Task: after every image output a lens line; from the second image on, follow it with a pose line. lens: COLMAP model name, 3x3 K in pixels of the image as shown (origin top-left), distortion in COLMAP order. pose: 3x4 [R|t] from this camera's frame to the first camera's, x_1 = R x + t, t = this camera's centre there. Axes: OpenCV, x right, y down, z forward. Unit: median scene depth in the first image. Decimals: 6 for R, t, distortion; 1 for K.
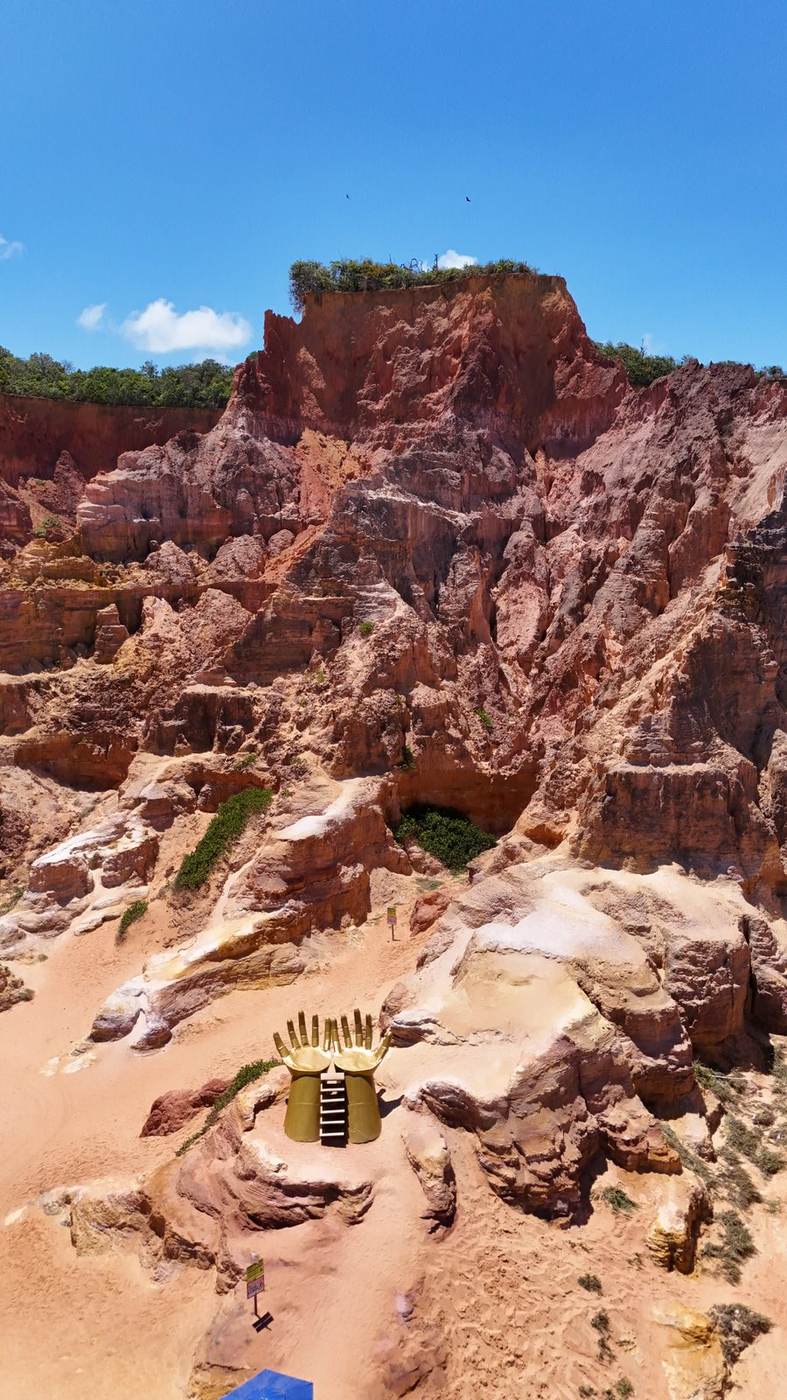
lens RADIAL K [[1041.0, 0, 385.9], [0, 1041.0, 698.3], [0, 0, 1]] dist [0.079163, -0.066843]
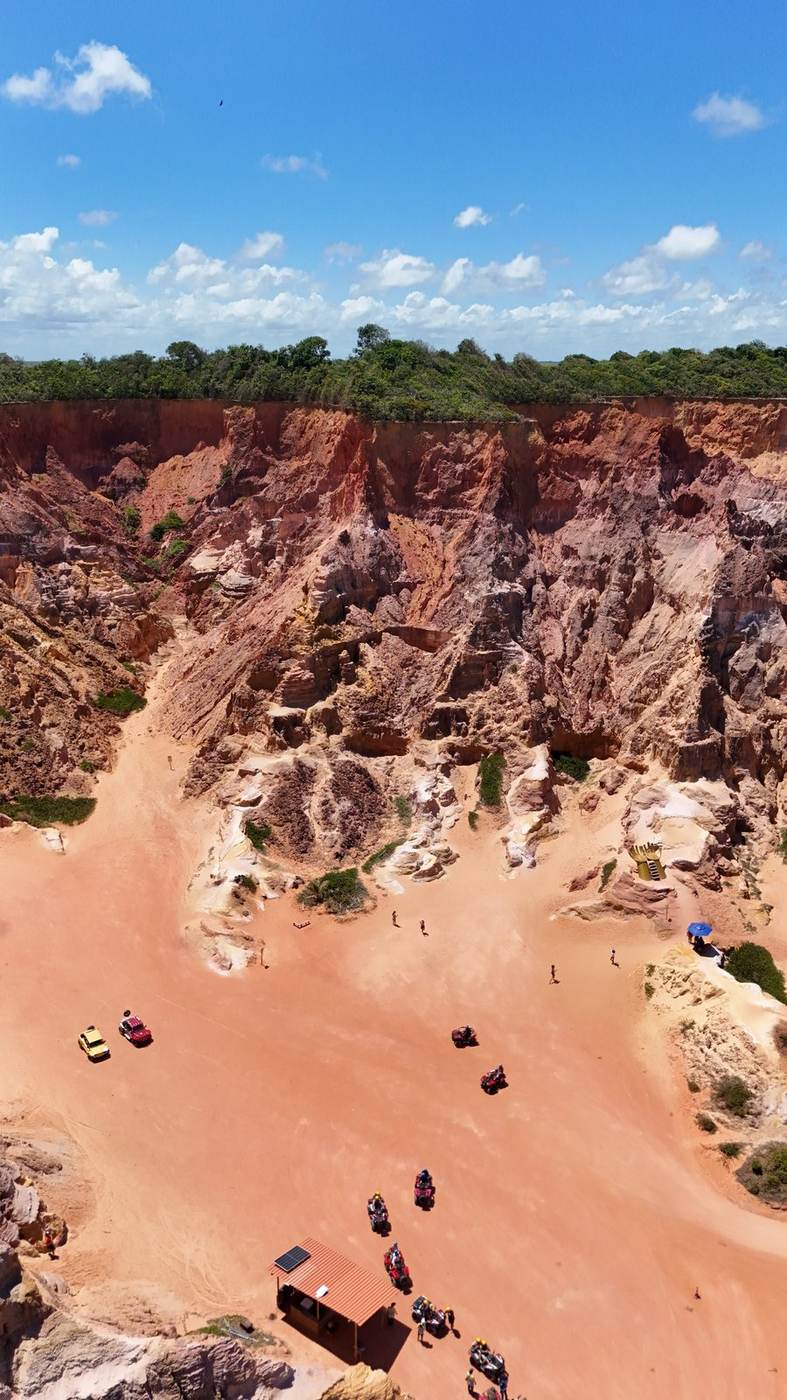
lens RADIAL K [[1041.0, 0, 385.9], [0, 1041.0, 698.3], [0, 0, 1]] dist [0.079163, -0.066843]
pose [[0.960890, -0.096460, 0.259587, -0.676948], [0.055818, 0.985599, 0.159623, -0.295552], [-0.271246, -0.138890, 0.952436, -0.756870]]
